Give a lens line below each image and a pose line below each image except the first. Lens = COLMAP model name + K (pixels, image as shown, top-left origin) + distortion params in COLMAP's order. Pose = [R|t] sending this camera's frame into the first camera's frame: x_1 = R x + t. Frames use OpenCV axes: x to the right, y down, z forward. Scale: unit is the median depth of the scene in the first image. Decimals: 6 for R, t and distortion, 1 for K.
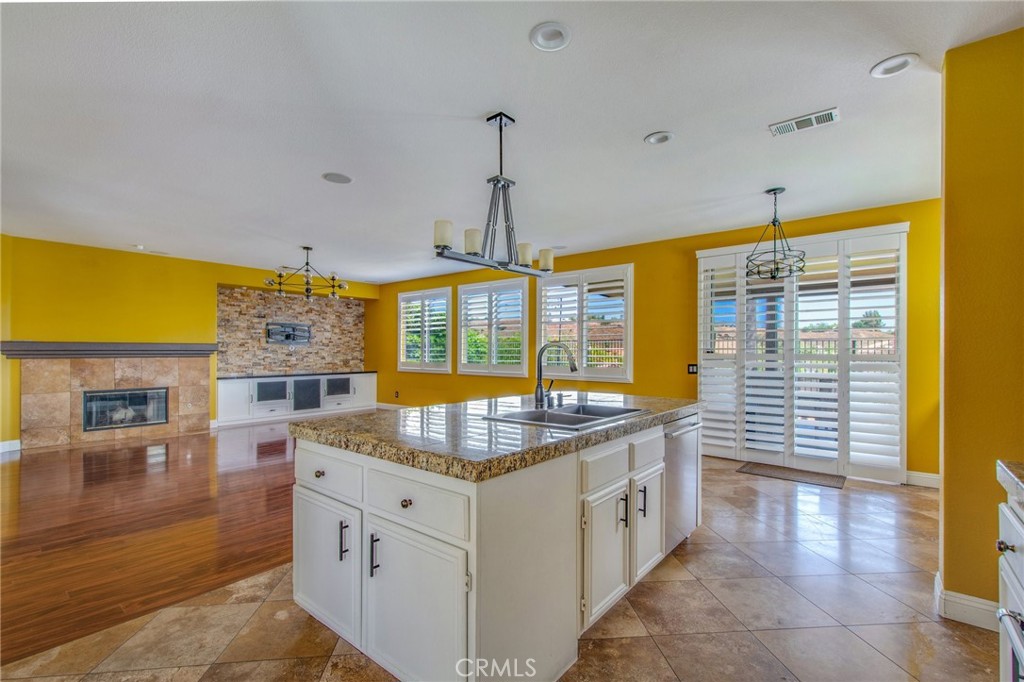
lens RADIAL K [[457.4, 0, 513.3], [0, 457.4, 351.4], [0, 0, 1]] dist [0.017662, -0.003835]
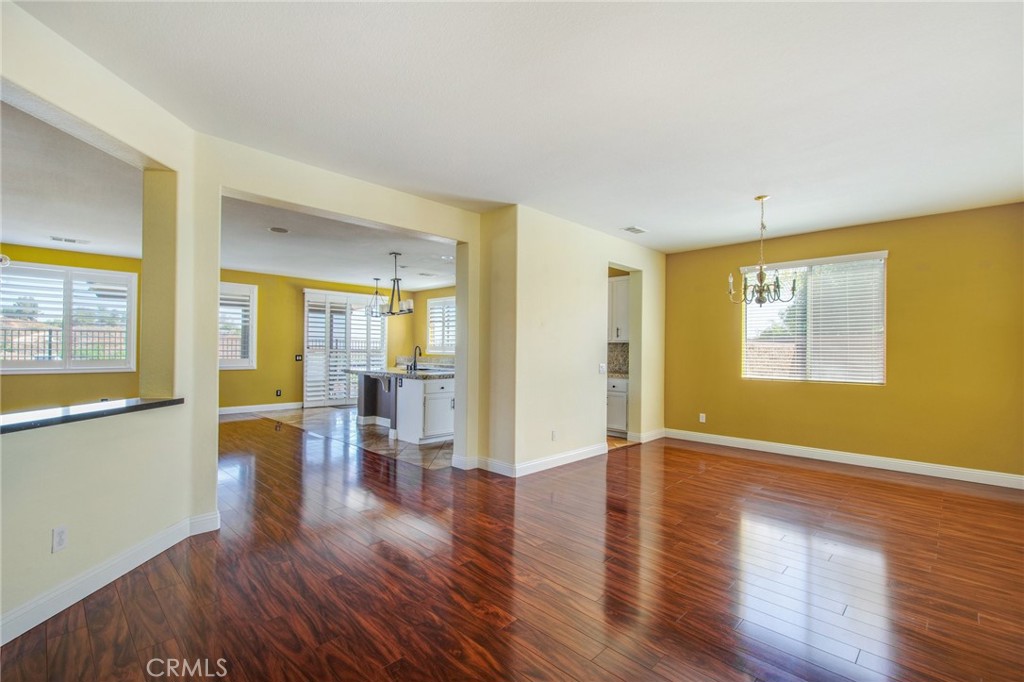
lens RADIAL K [[457.4, 0, 514.5], [0, 457.4, 347.9], [0, 0, 1]] dist [0.017662, -0.003835]
pose [[0.079219, 0.004826, 0.996846, -0.848594], [-0.010612, 0.999936, -0.003997, 0.000300], [-0.996801, -0.010262, 0.079265, 0.060514]]
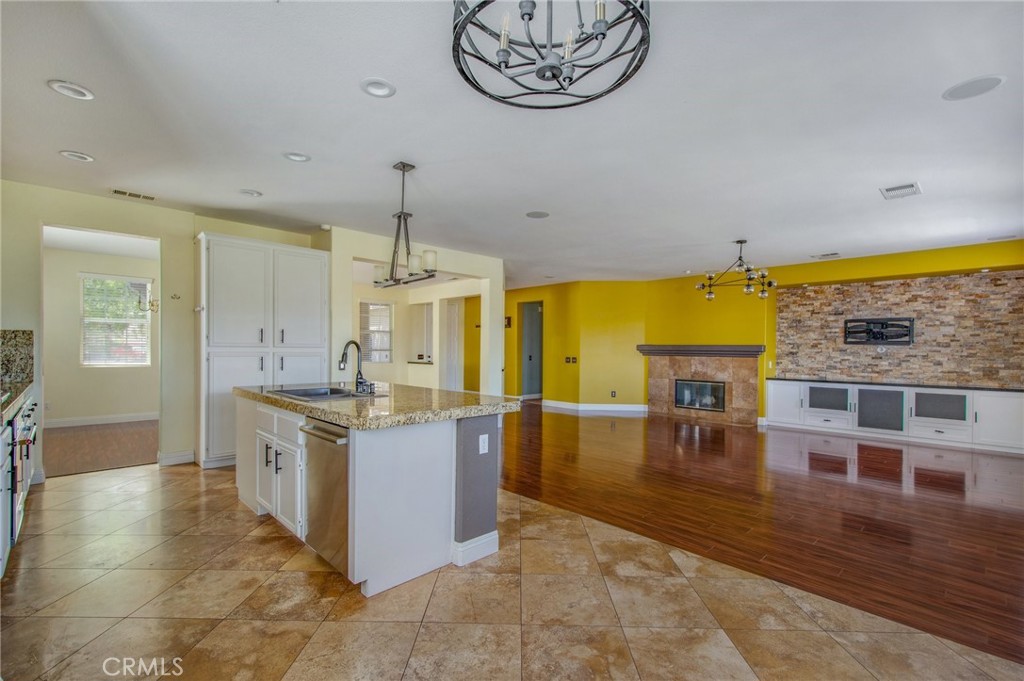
lens RADIAL K [[457.4, 0, 509.0], [0, 457.4, 352.5], [0, 0, 1]] dist [0.017662, -0.003835]
pose [[-0.112095, 0.006153, -0.993678, 0.425608], [-0.010926, 0.999913, 0.007424, -0.000846], [0.993637, 0.011689, -0.112018, 0.507251]]
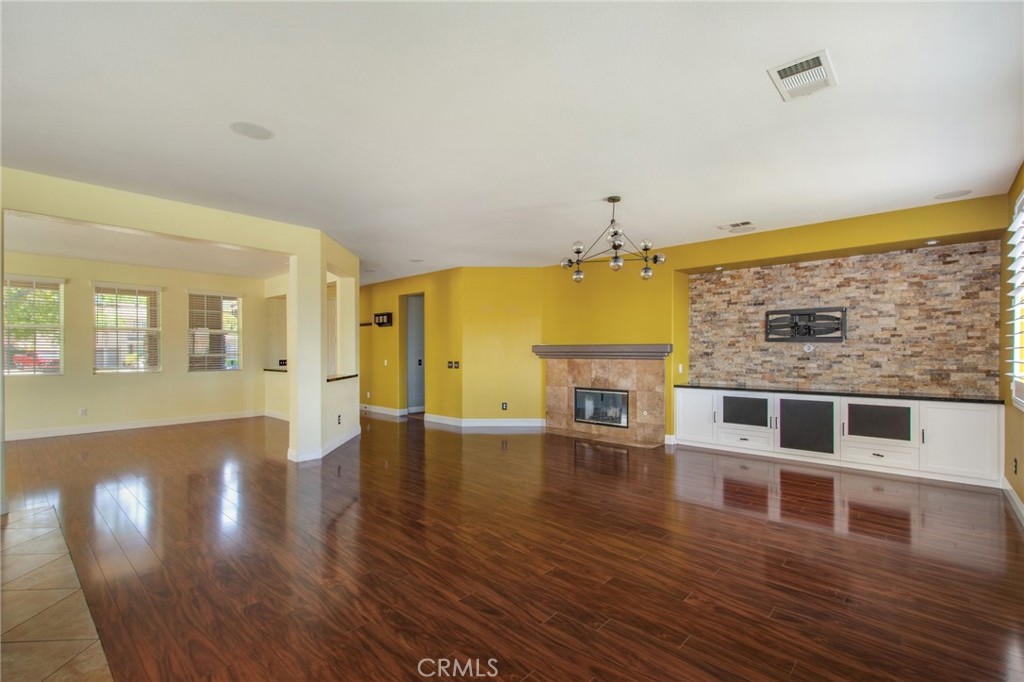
lens RADIAL K [[457.4, 0, 507.9], [0, 457.4, 354.5], [0, 0, 1]] dist [0.017662, -0.003835]
pose [[-0.049648, 0.003975, -0.998759, 0.182536], [-0.001681, 0.999990, 0.004064, -0.000196], [0.998765, 0.001881, -0.049641, 0.698852]]
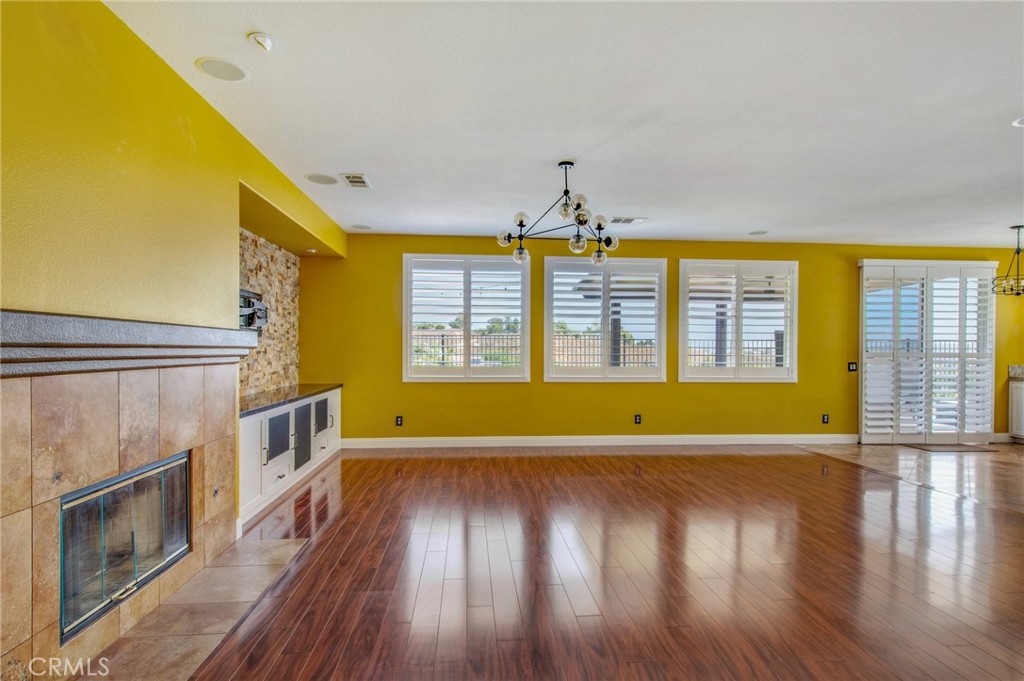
lens RADIAL K [[533.1, 0, 510.5], [0, 533.1, 355.9], [0, 0, 1]] dist [0.005218, -0.005705]
pose [[0.715244, -0.007658, 0.698833, -0.752710], [-0.002256, 0.999909, 0.013265, -0.001447], [-0.698871, -0.011064, 0.715162, 0.464333]]
